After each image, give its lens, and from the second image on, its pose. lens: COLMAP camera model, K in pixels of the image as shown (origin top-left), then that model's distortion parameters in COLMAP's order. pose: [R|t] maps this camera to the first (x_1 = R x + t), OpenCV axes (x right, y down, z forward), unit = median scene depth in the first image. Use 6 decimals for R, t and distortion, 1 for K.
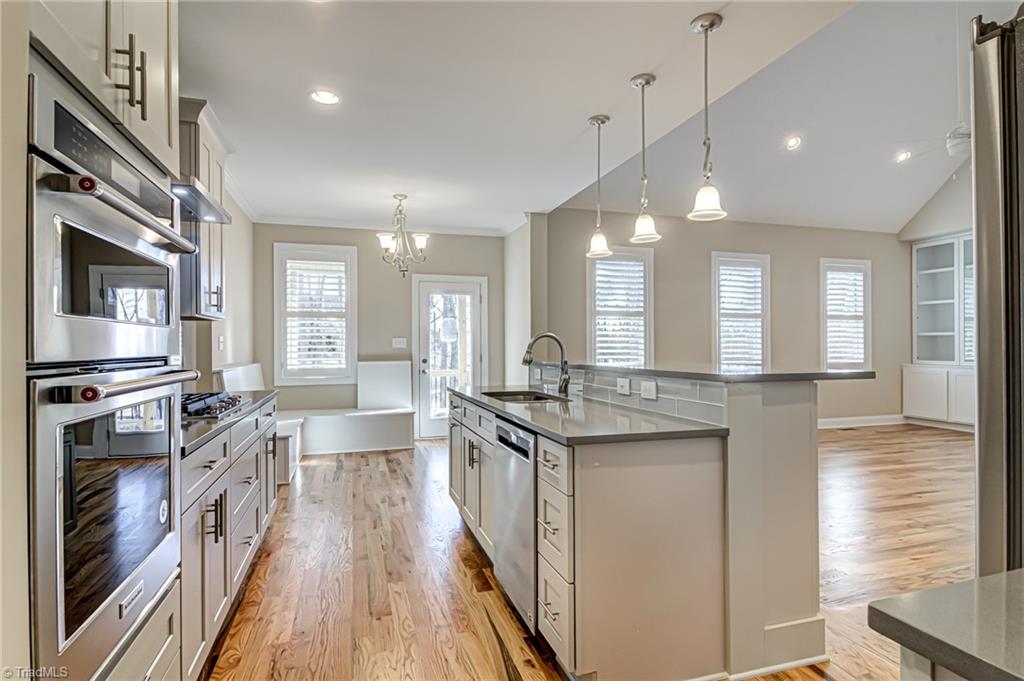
lens RADIAL K [[536.4, 0, 516.3], [0, 536.4, 340.8], [0, 0, 1]] dist [0.017830, -0.016657]
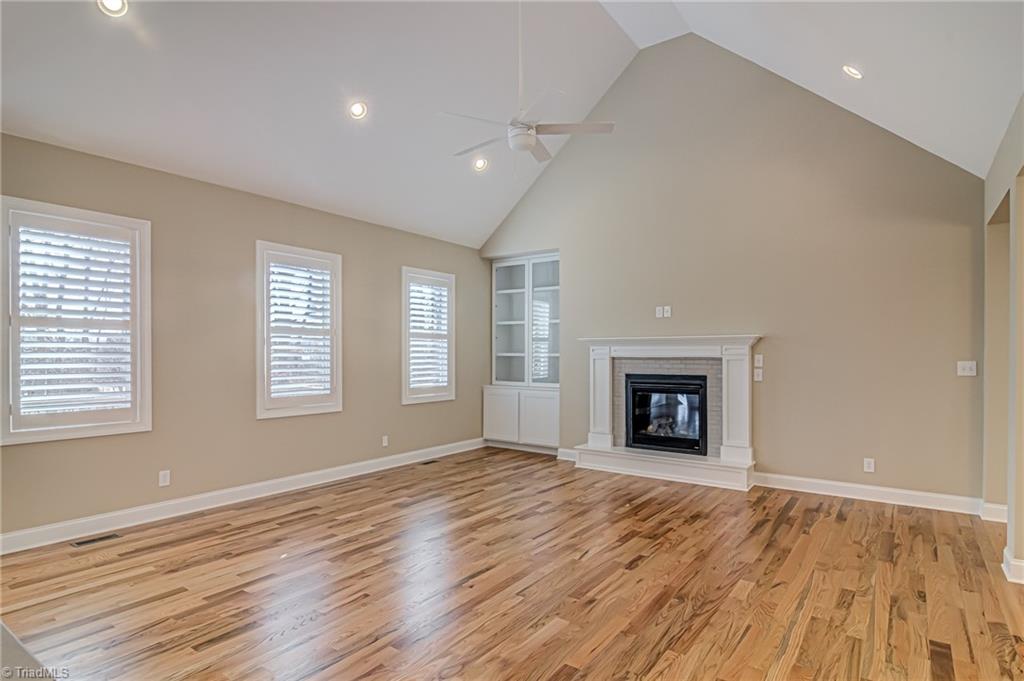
lens RADIAL K [[536.4, 0, 516.7], [0, 536.4, 354.3], [0, 0, 1]] dist [0.017830, -0.016657]
pose [[0.797332, 0.001113, 0.603540, 0.216645], [-0.005844, 0.999966, 0.005877, -0.022181], [-0.603513, -0.008213, 0.797311, 0.230999]]
